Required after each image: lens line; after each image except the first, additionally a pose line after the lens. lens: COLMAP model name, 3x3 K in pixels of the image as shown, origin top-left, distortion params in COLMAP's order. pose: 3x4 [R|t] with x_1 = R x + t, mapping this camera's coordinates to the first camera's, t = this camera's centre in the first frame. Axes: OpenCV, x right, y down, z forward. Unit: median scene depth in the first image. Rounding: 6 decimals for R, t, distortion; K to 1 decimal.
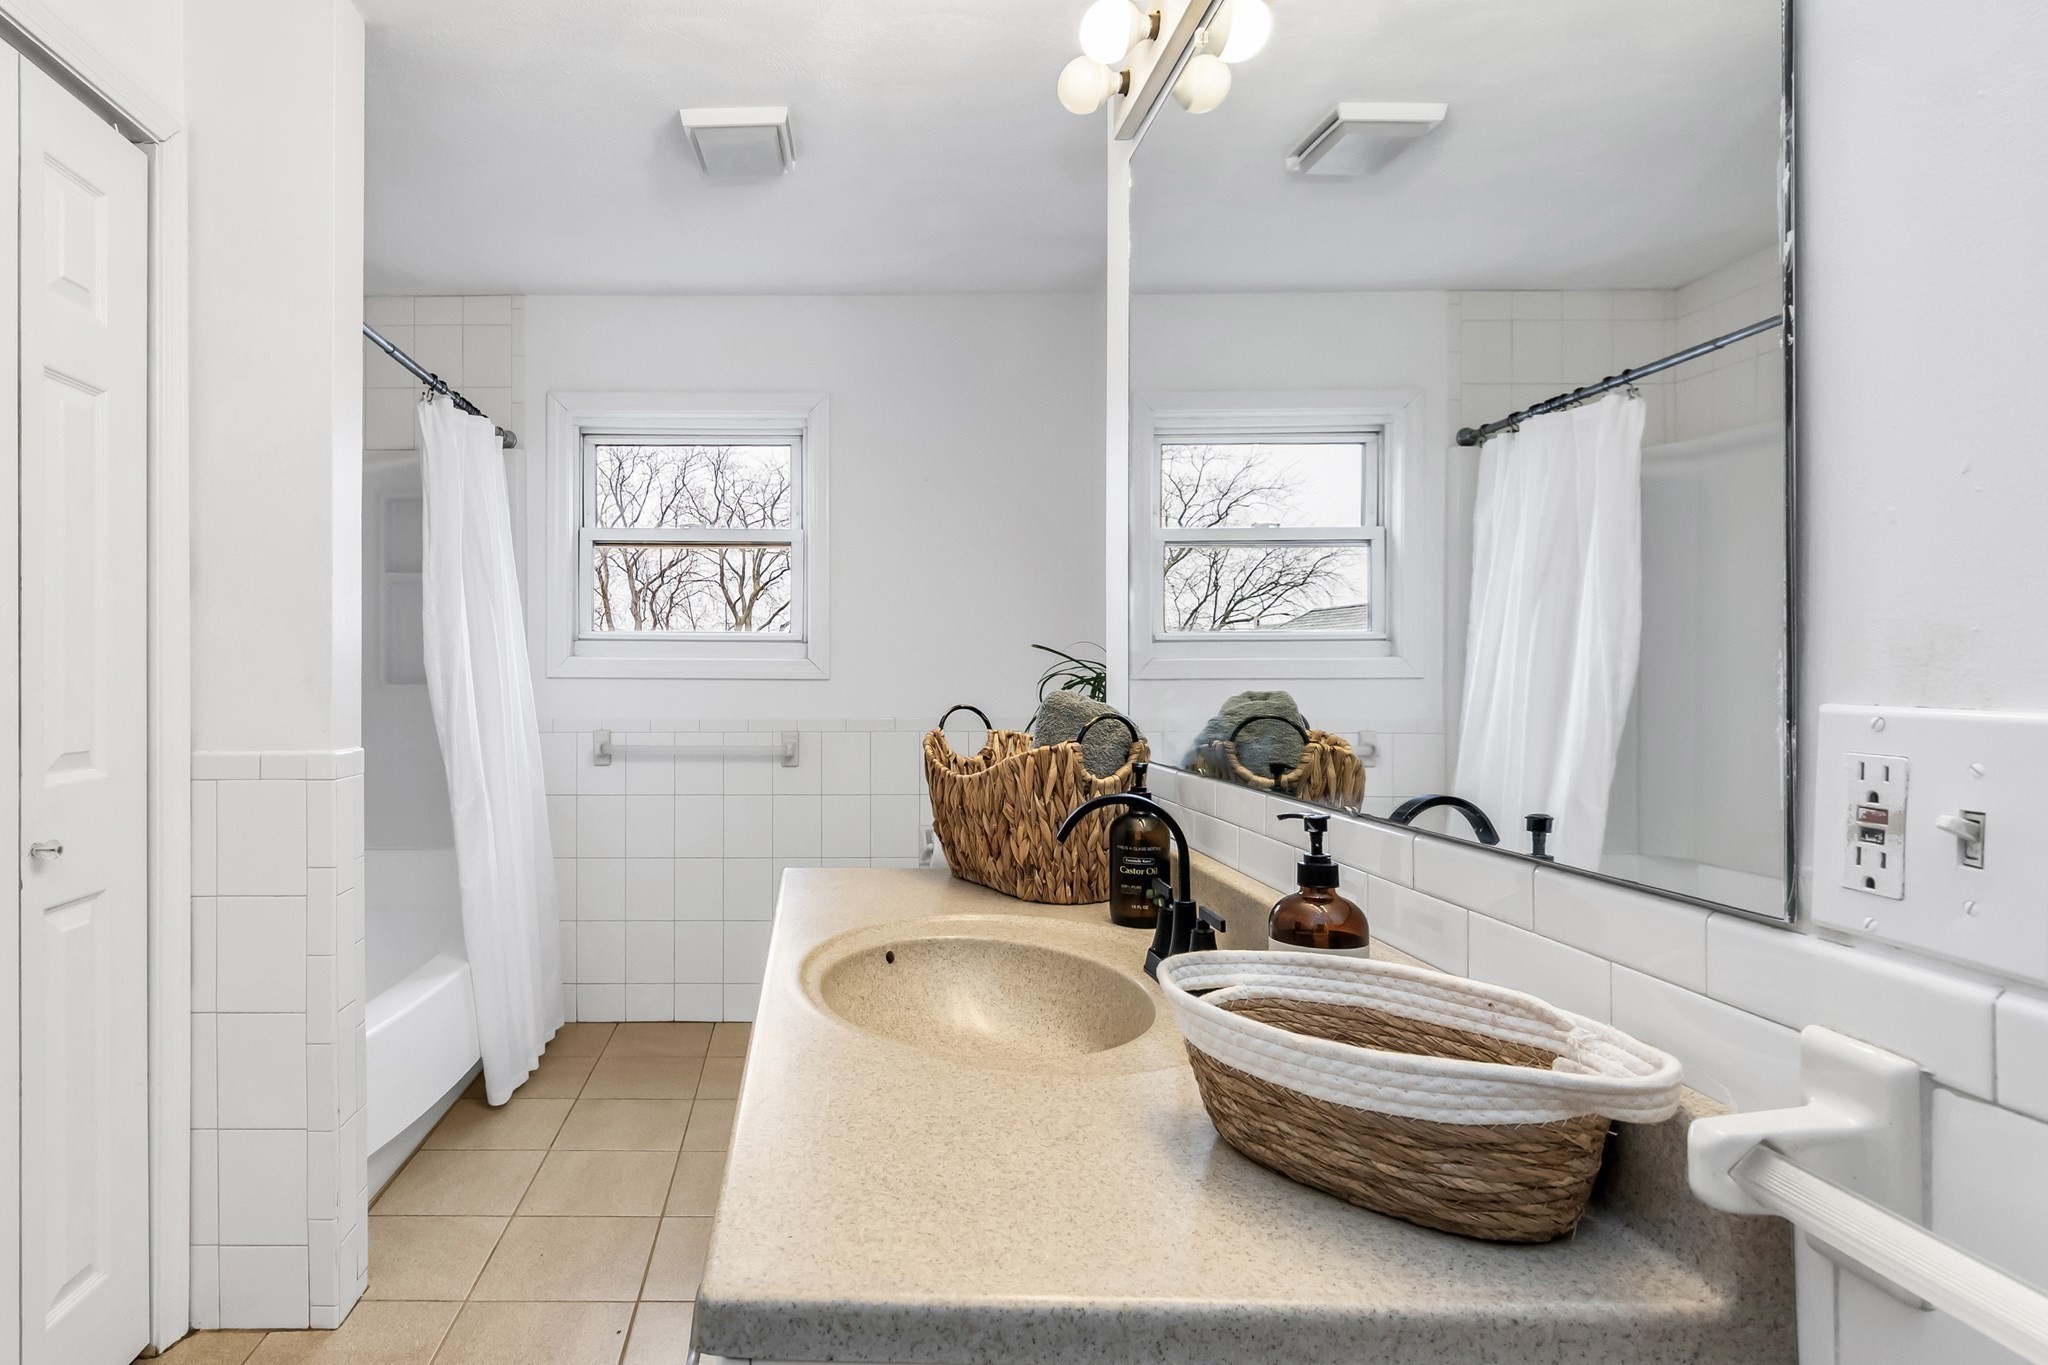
lens RADIAL K [[1064.7, 0, 815.4], [0, 1064.7, 680.4], [0, 0, 1]] dist [0.000637, -0.000026]
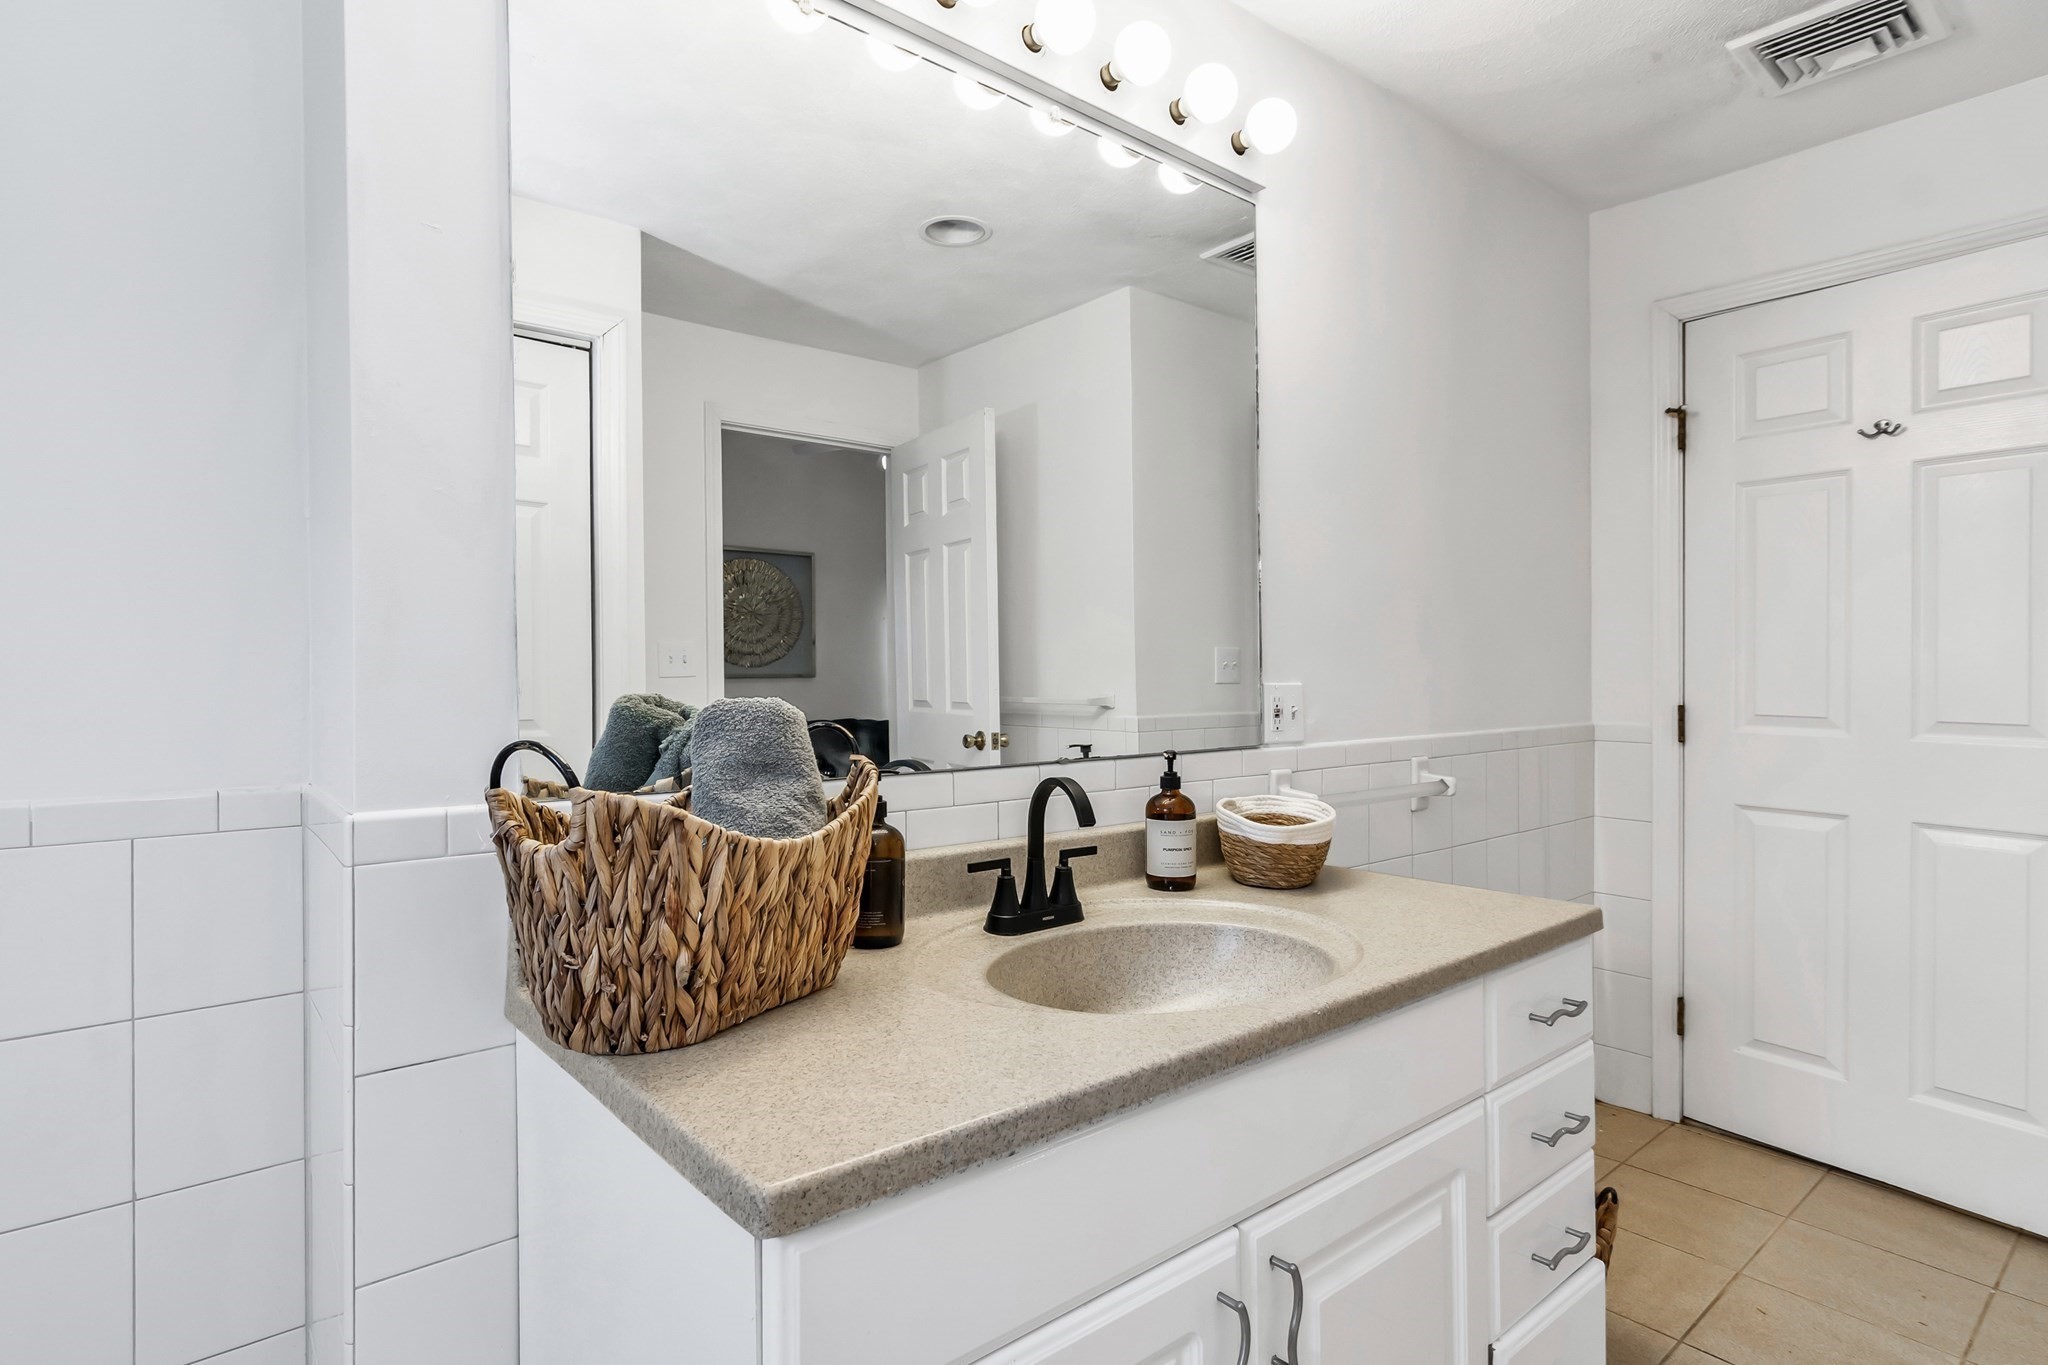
lens RADIAL K [[991.9, 0, 1008.3], [0, 991.9, 688.2], [0, 0, 1]] dist [0.004305, 0.000306]
pose [[-0.612590, -0.005595, 0.790381, -0.561216], [0.009502, 0.999851, 0.014443, -0.007313], [-0.790344, 0.016358, -0.612445, 1.782582]]
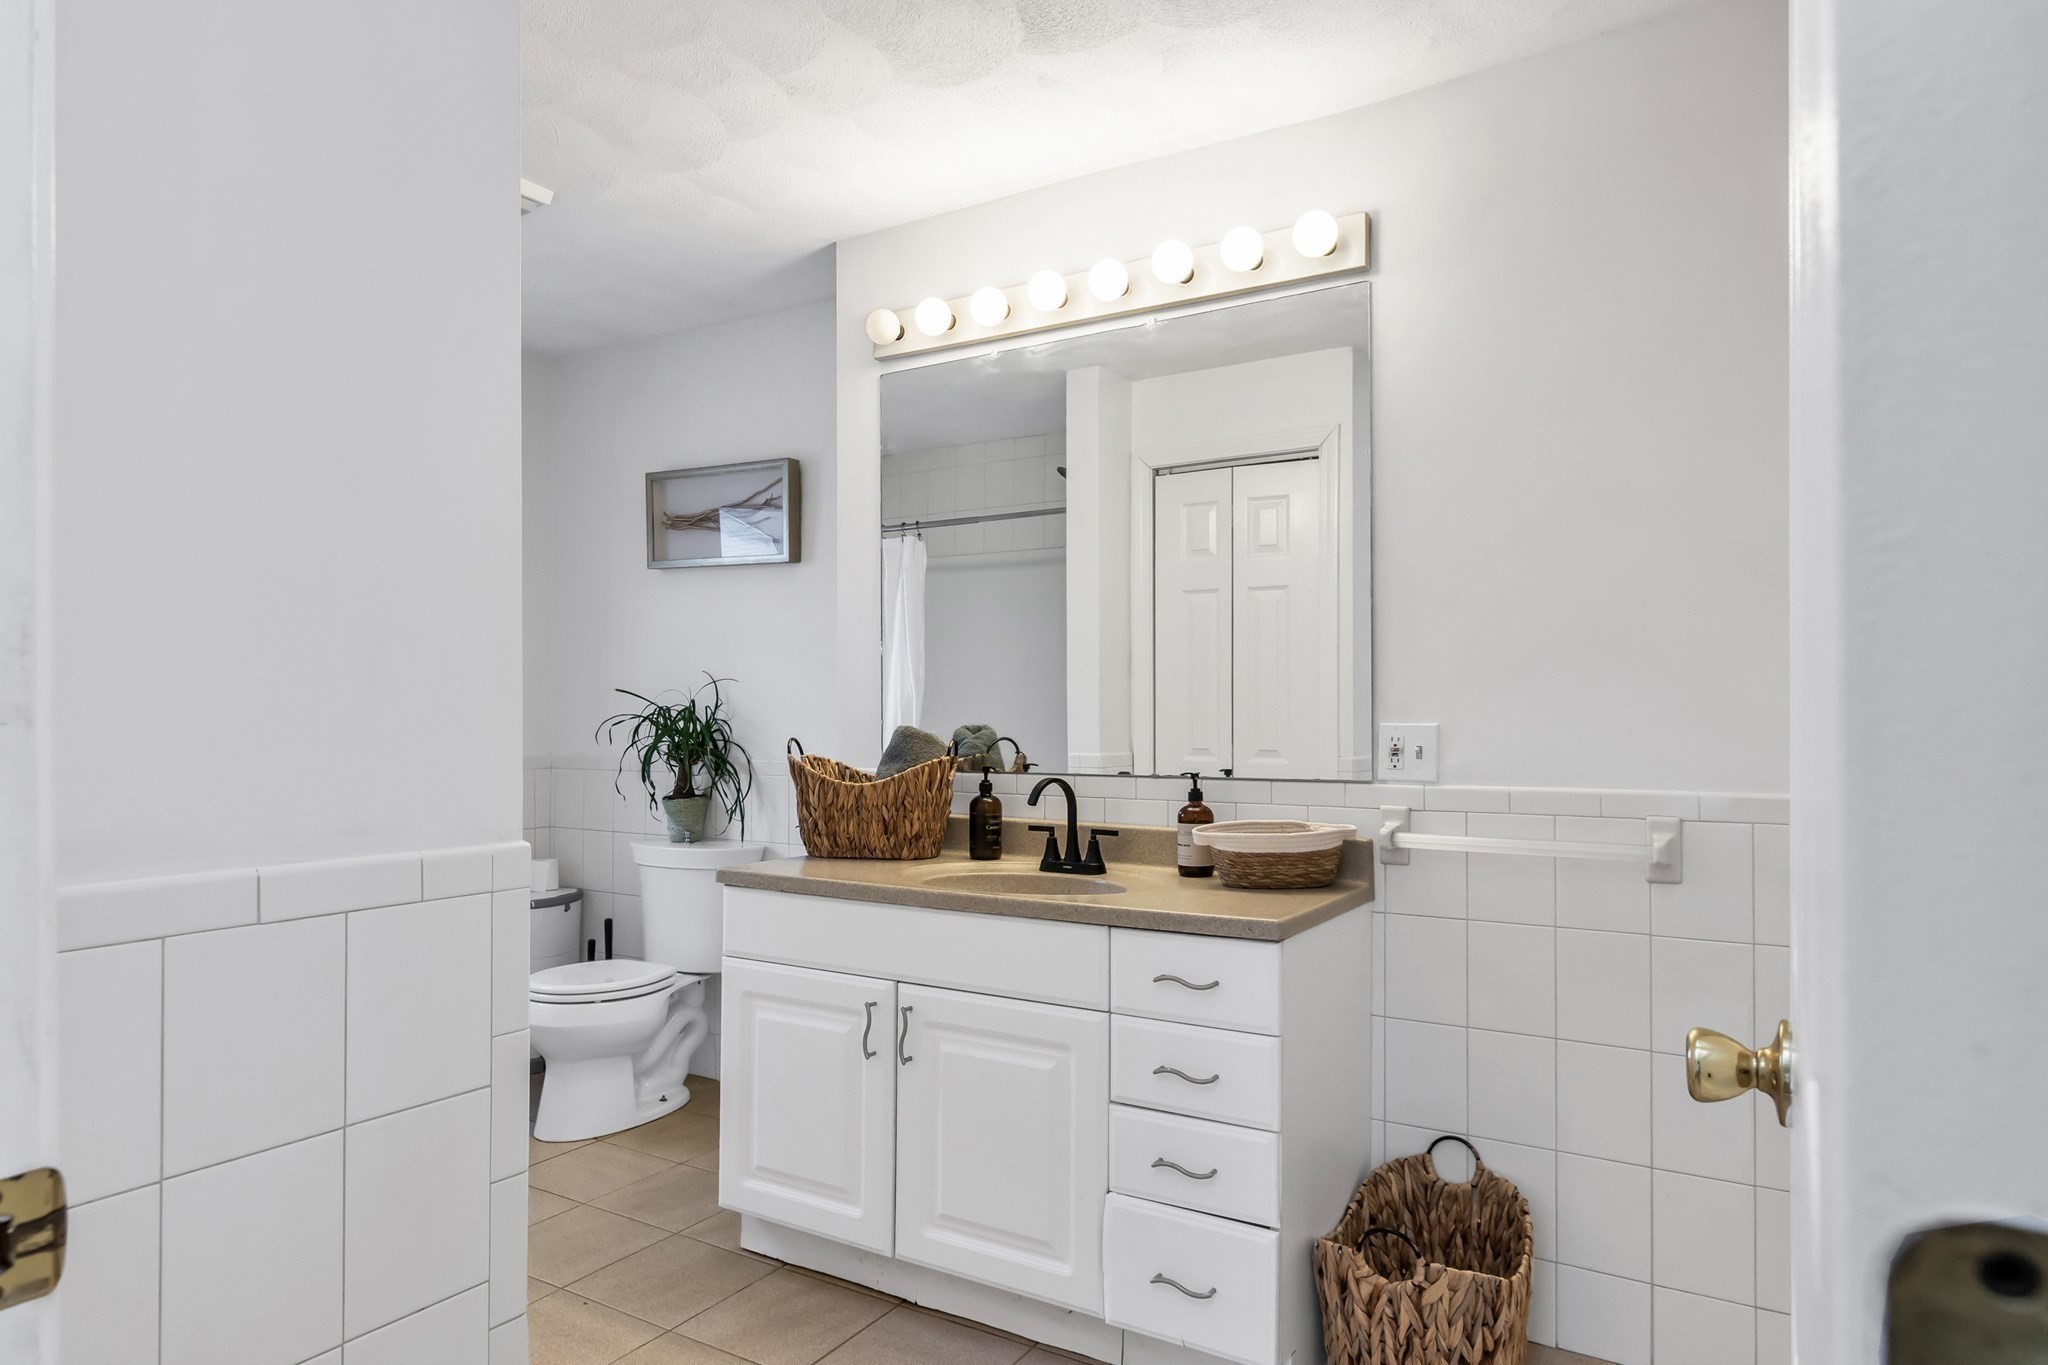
lens RADIAL K [[1176.1, 0, 1014.0], [0, 1176.1, 731.6], [0, 0, 1]] dist [0.001825, 0.000089]
pose [[0.518555, -0.011212, 0.854971, -1.619900], [0.004580, 0.999936, 0.010336, 0.001737], [-0.855032, -0.001444, 0.518574, -0.039233]]
